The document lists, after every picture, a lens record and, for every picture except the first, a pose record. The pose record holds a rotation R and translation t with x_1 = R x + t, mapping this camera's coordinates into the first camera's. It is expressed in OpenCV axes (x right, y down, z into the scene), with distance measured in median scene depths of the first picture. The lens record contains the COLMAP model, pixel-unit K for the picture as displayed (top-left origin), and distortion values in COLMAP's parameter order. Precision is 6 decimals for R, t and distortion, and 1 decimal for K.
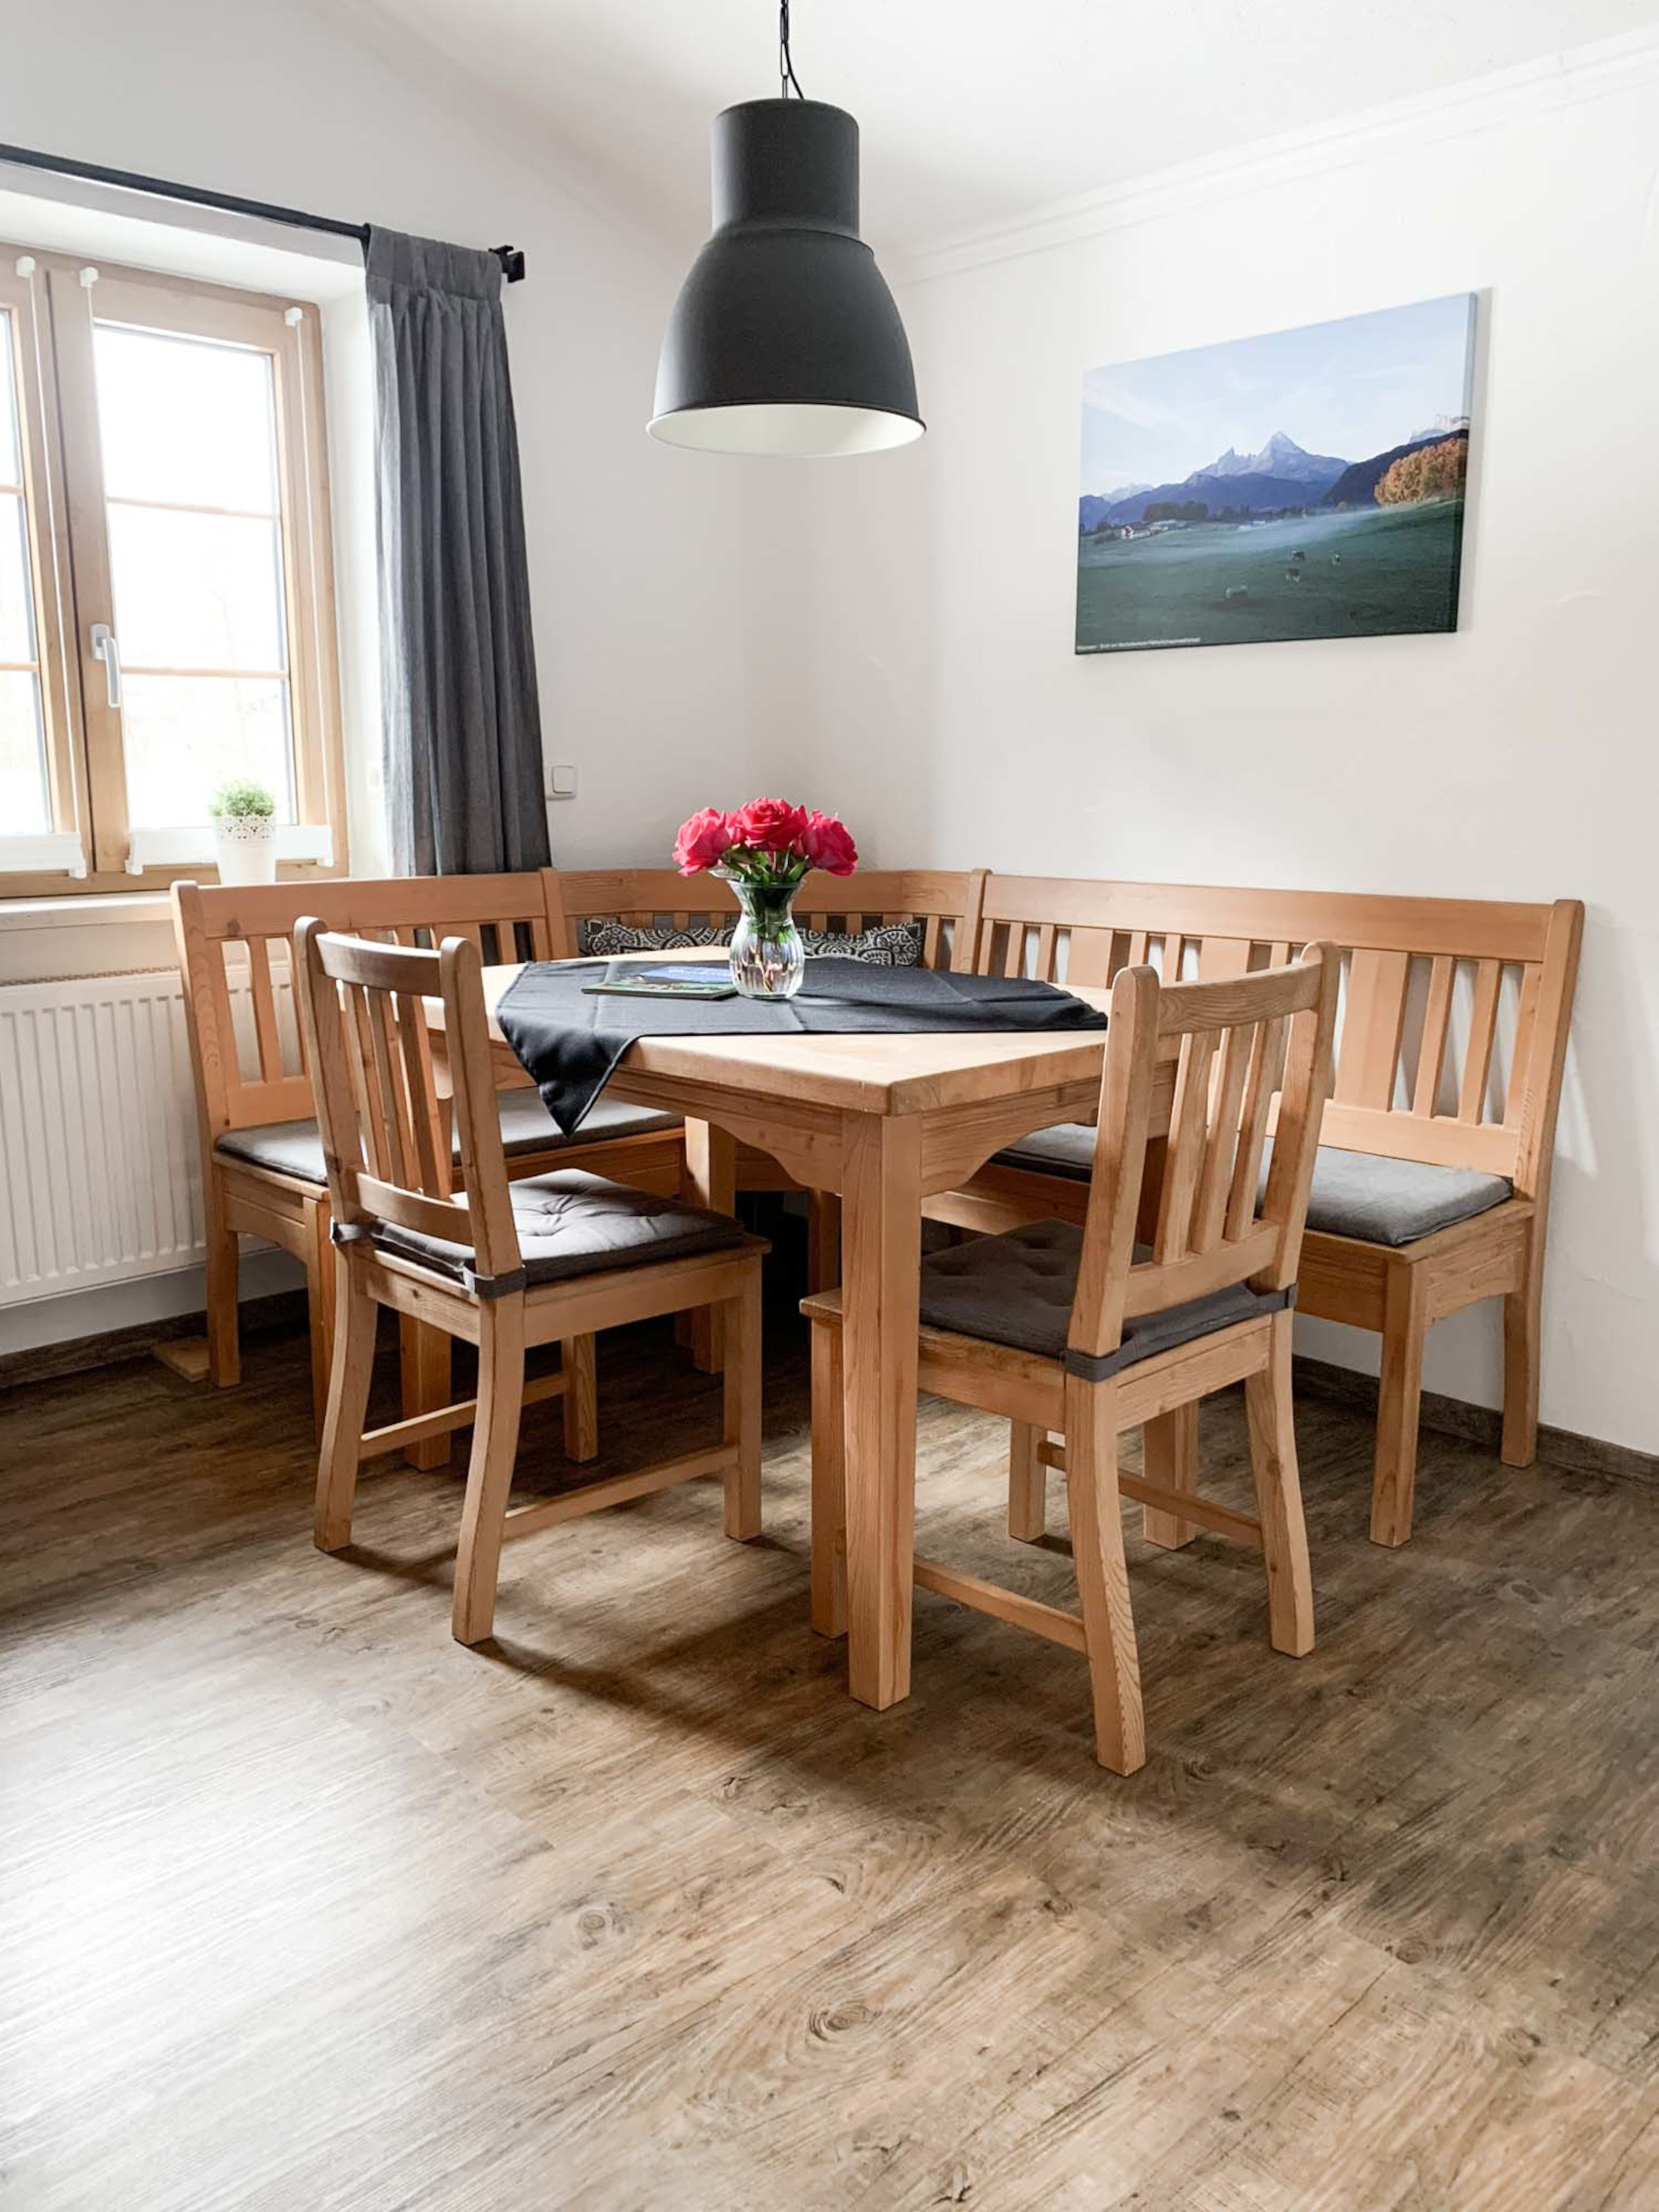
lens RADIAL K [[1715.9, 0, 829.5], [0, 1715.9, 1106.0], [0, 0, 1]] dist [0.001180, -0.008743]
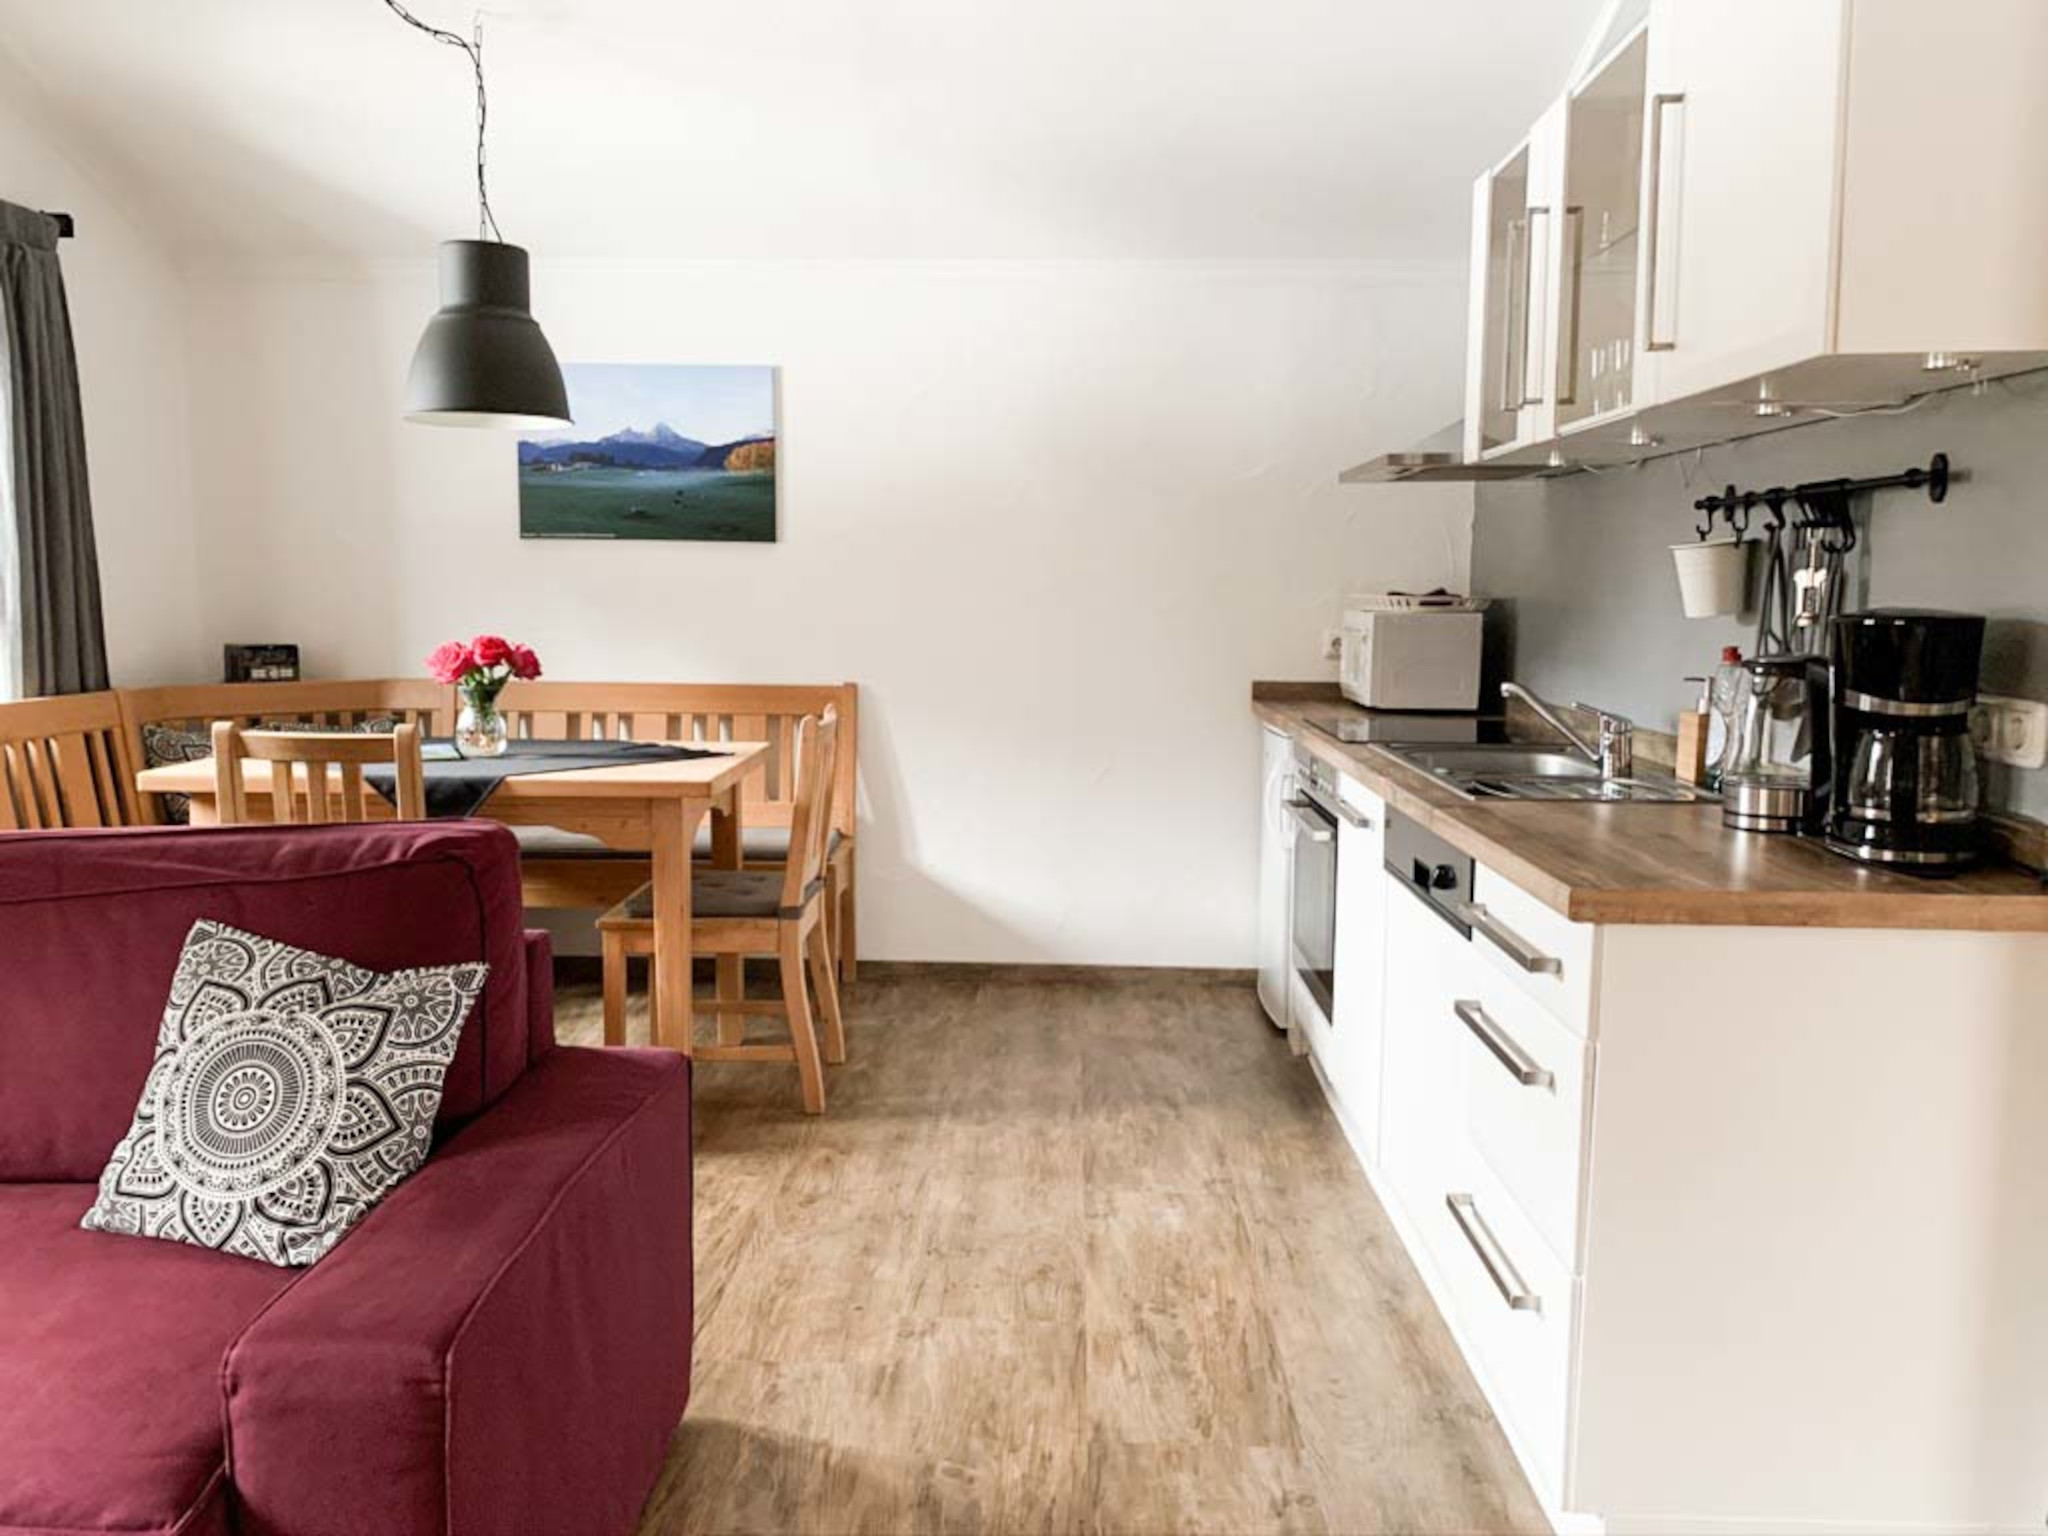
lens RADIAL K [[1559.2, 0, 1024.0], [0, 1559.2, 768.0], [0, 0, 1]] dist [0.048125, -0.071278]
pose [[0.709745, -0.073632, 0.700600, -0.651761], [0.124115, 0.992035, -0.021474, 0.037369], [-0.693439, 0.102197, 0.713231, -0.373700]]
